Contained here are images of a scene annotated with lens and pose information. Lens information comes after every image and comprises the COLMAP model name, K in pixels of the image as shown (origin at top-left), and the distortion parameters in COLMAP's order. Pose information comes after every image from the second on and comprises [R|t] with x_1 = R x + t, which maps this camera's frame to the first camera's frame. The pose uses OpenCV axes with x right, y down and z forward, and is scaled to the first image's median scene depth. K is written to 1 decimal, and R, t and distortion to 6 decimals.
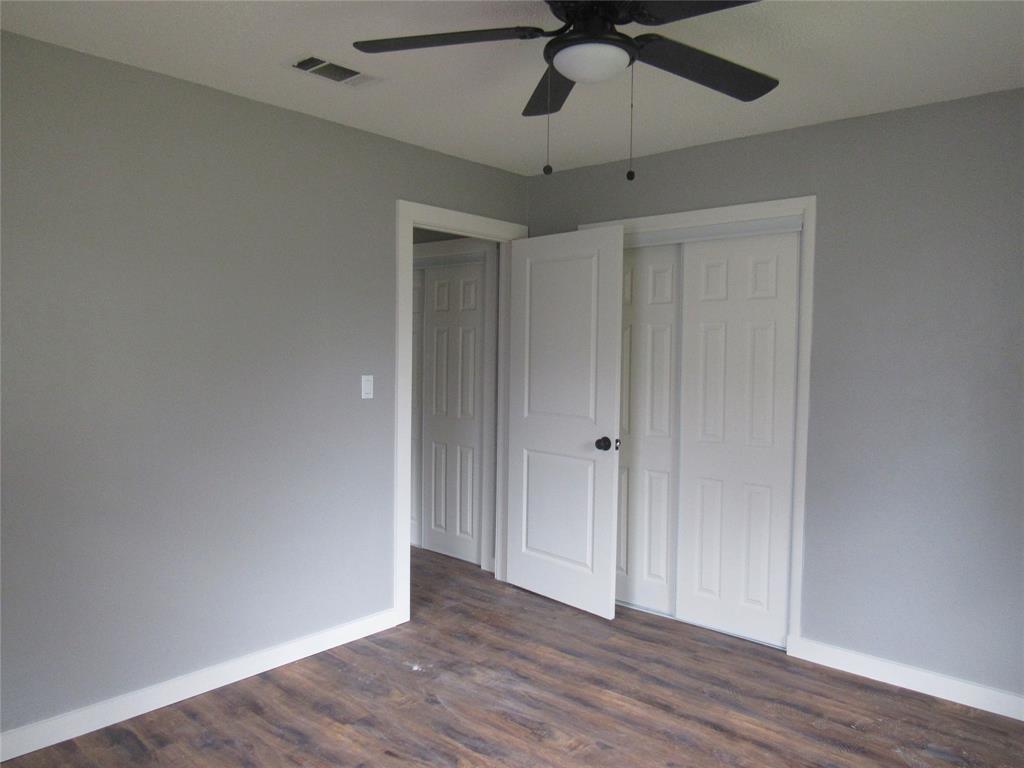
lens RADIAL K [[733.5, 0, 512.0], [0, 733.5, 384.0], [0, 0, 1]] dist [-0.026034, 0.001585]
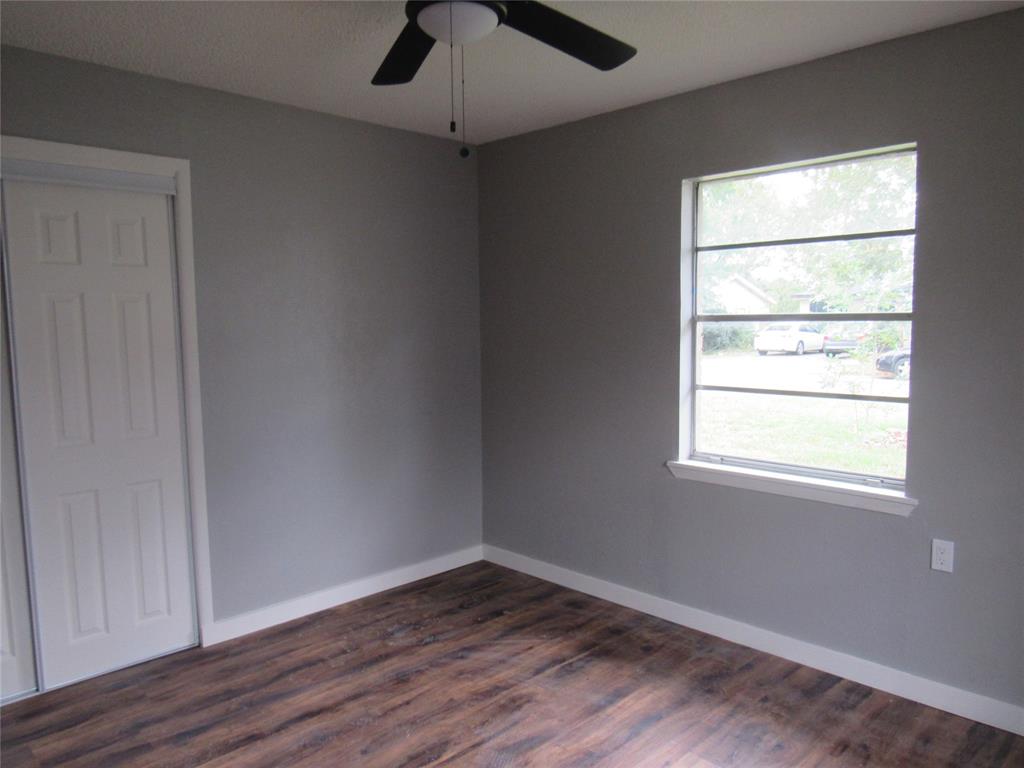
lens RADIAL K [[734.7, 0, 512.0], [0, 734.7, 384.0], [0, 0, 1]] dist [-0.019069, 0.001090]
pose [[0.069258, -0.103686, 0.992196, -0.568006], [0.060510, 0.993189, 0.099566, -0.043981], [-0.995762, 0.053142, 0.075060, 0.579161]]
